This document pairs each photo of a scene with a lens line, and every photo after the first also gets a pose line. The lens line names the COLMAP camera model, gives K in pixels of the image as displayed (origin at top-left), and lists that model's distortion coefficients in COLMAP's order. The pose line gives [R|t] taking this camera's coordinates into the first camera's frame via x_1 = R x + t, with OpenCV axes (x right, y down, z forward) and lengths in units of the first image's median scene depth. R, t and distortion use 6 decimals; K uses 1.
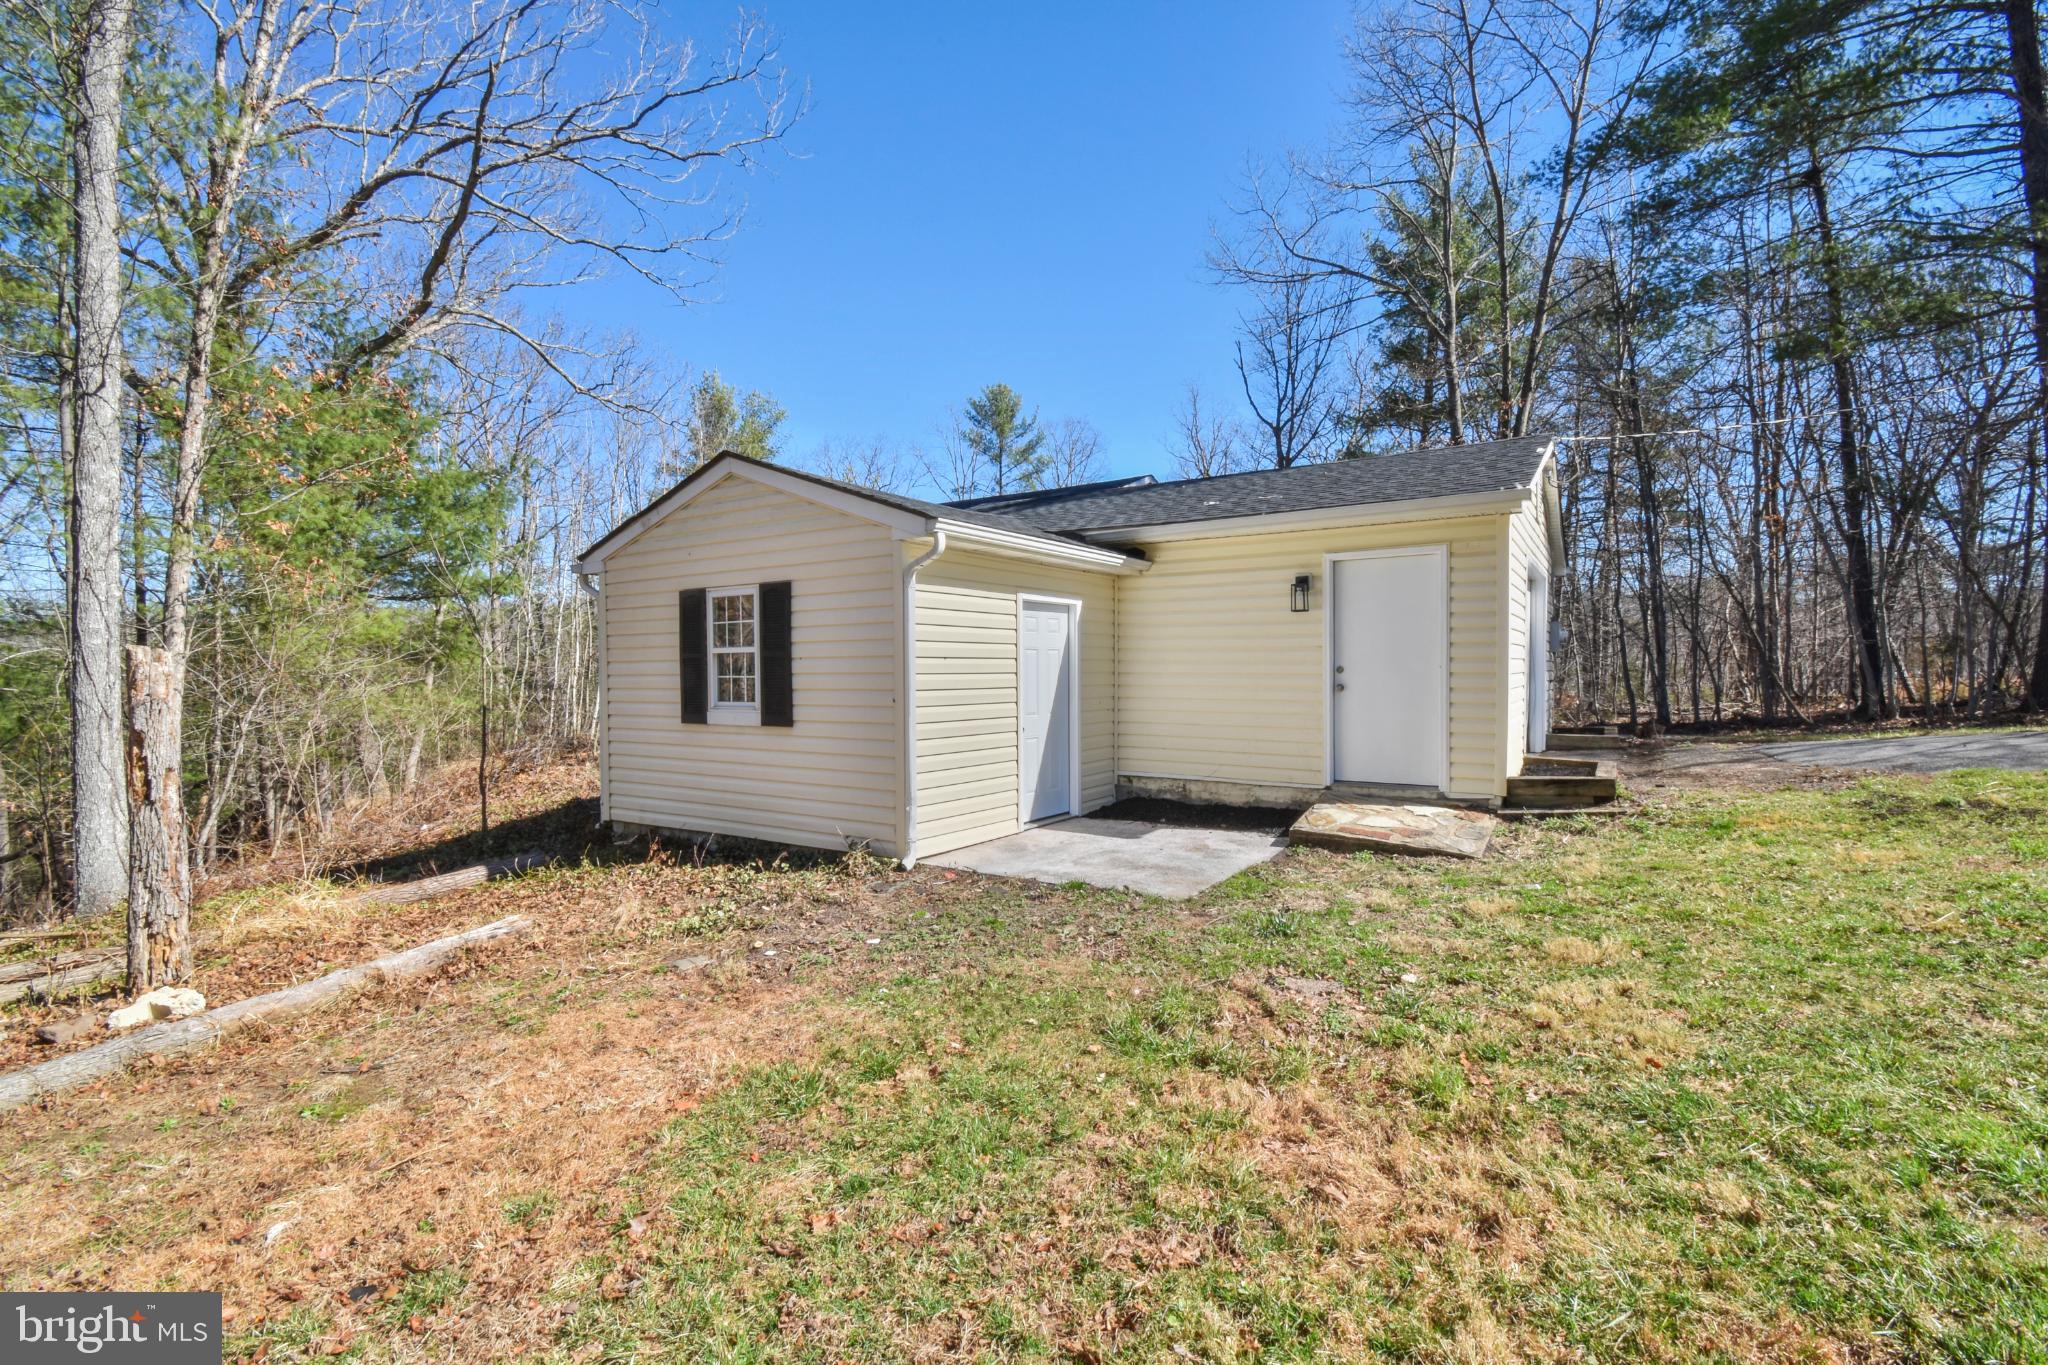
lens RADIAL K [[894.2, 0, 1026.6], [0, 894.2, 690.8], [0, 0, 1]] dist [0.037112, -0.026935]
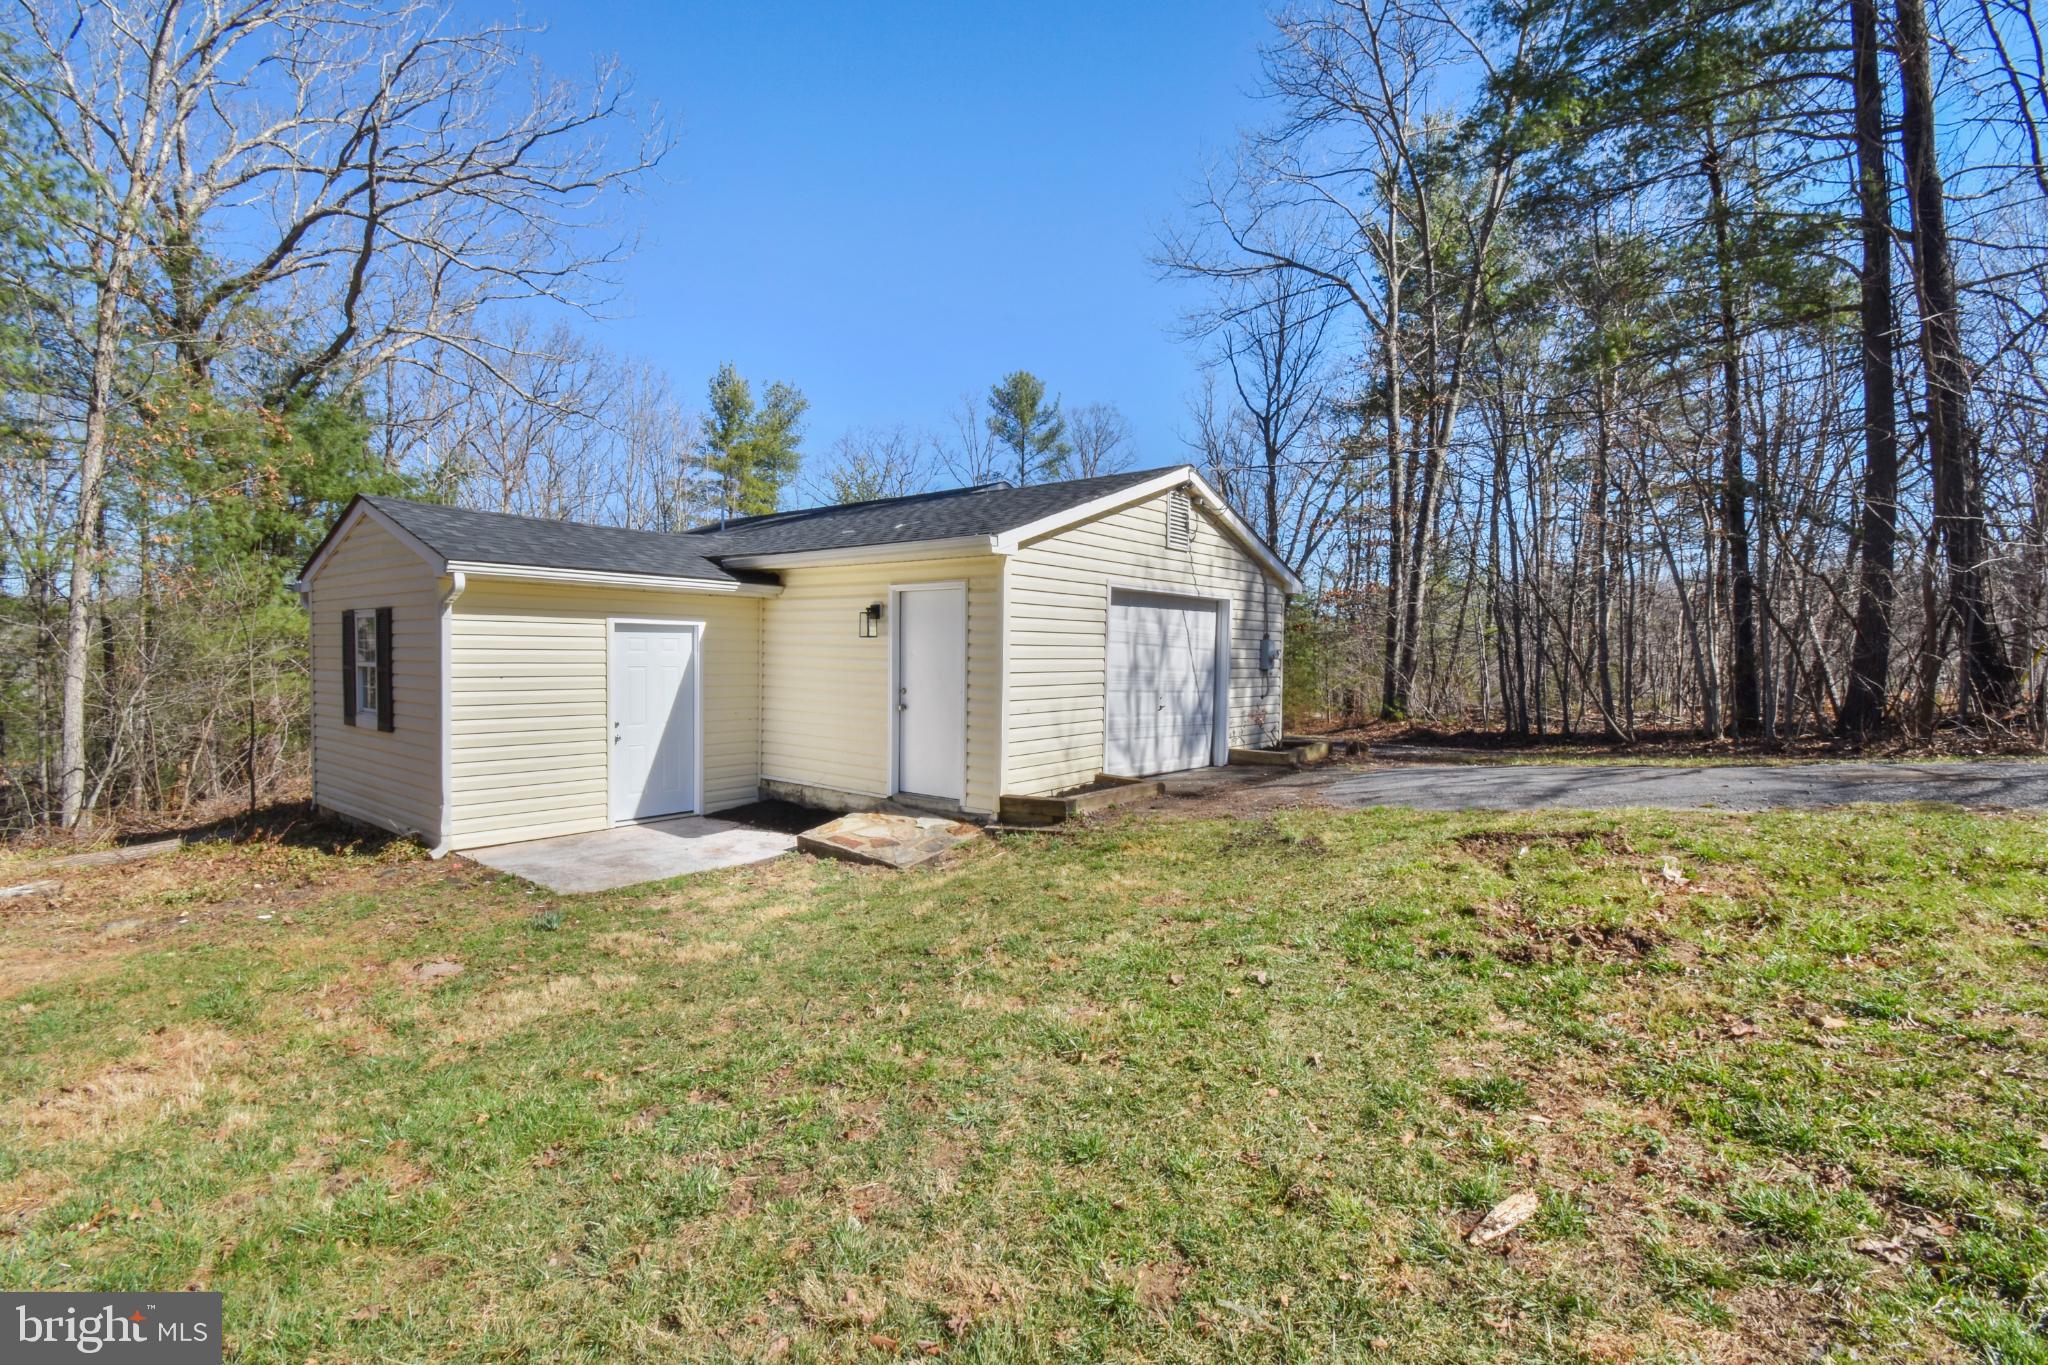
lens RADIAL K [[894.2, 0, 1026.6], [0, 894.2, 690.8], [0, 0, 1]] dist [0.037112, -0.026935]
pose [[0.994790, 0.021551, -0.099641, 0.406437], [-0.019317, 0.999541, 0.023332, -0.034895], [0.100098, -0.021286, 0.994750, -0.049780]]
